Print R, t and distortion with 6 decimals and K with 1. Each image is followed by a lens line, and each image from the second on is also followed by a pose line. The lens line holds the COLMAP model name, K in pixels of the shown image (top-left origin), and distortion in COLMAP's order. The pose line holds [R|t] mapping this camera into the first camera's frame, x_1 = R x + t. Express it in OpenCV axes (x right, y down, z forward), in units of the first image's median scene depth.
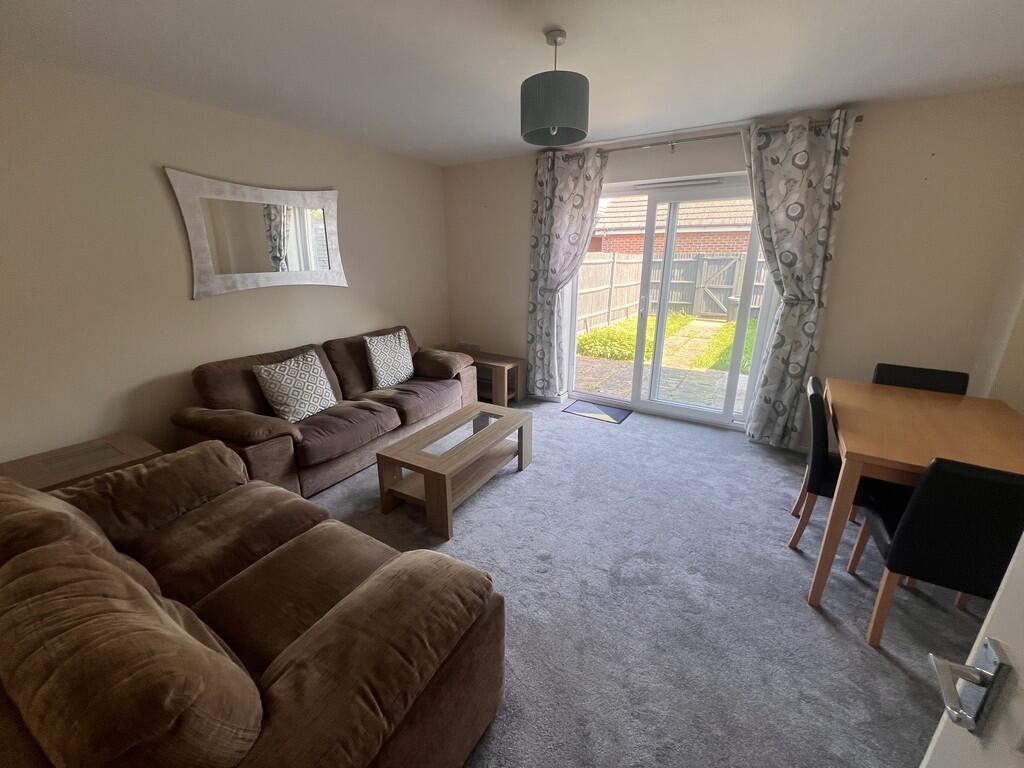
lens RADIAL K [[412.1, 0, 512.0], [0, 412.1, 384.0], [0, 0, 1]] dist [-0.003399, -0.000293]
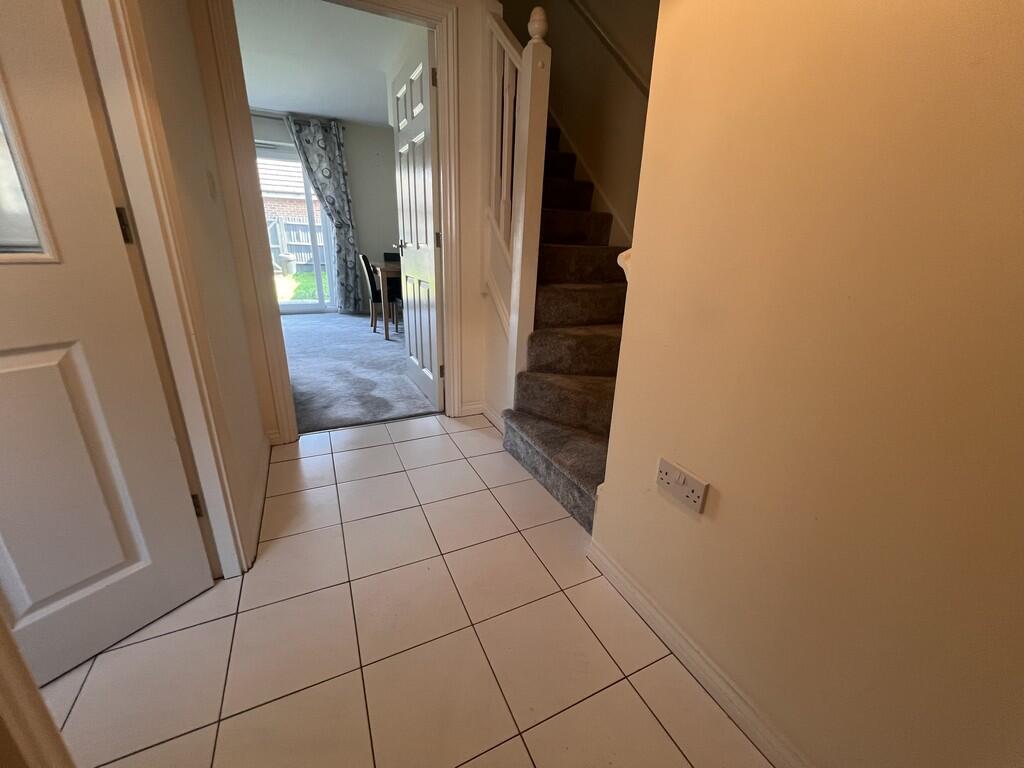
lens RADIAL K [[410.8, 0, 512.0], [0, 410.8, 384.0], [0, 0, 1]] dist [-0.001592, 0.000101]
pose [[0.530681, -0.259341, 0.806920, -0.575972], [0.220744, 0.961472, 0.163838, 0.355103], [-0.818321, 0.091177, 0.567483, -0.609348]]
